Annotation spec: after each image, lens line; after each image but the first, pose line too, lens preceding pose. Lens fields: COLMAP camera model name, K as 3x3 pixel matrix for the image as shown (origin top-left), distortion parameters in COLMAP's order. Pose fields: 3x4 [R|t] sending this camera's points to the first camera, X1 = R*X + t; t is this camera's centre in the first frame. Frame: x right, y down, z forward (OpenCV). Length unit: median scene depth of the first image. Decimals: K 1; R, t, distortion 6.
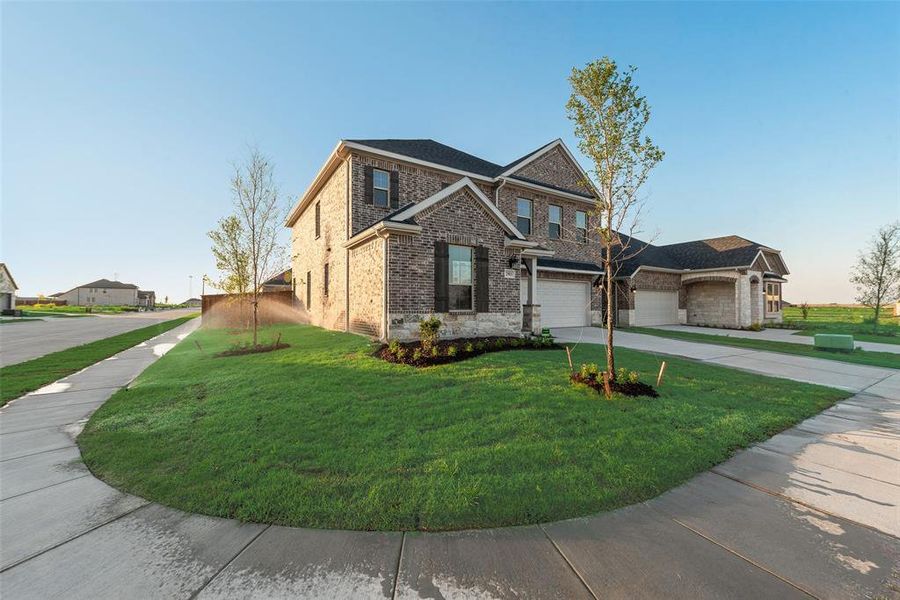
lens RADIAL K [[348.5, 0, 450.0], [0, 348.5, 300.0], [0, 0, 1]] dist [-0.000190, -0.000173]
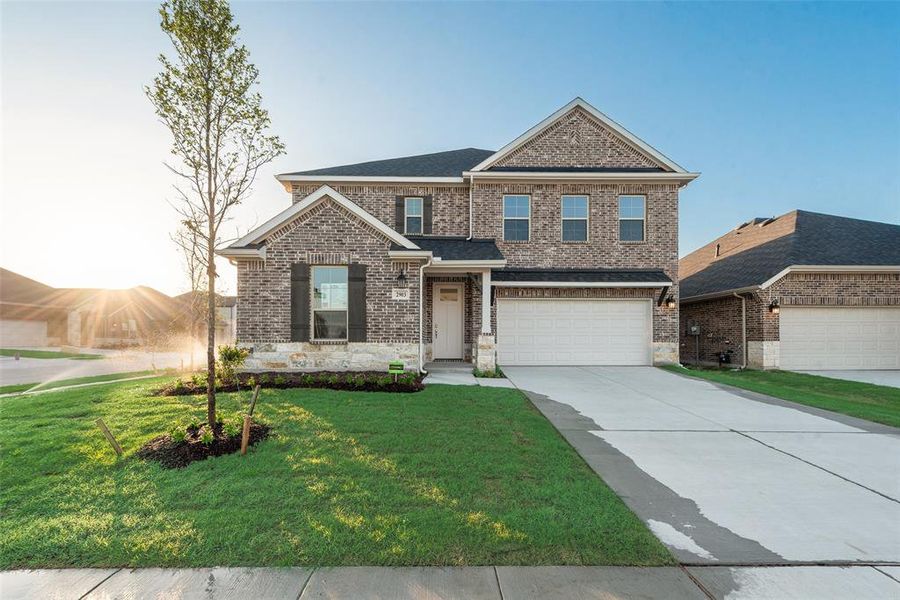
lens RADIAL K [[360.9, 0, 452.5], [0, 360.9, 338.9], [0, 0, 1]] dist [0.001395, 0.000010]
pose [[0.855123, -0.004051, -0.518409, 0.715557], [0.011359, 0.999876, 0.010924, 0.020212], [0.518300, -0.015230, 0.855063, 0.358978]]
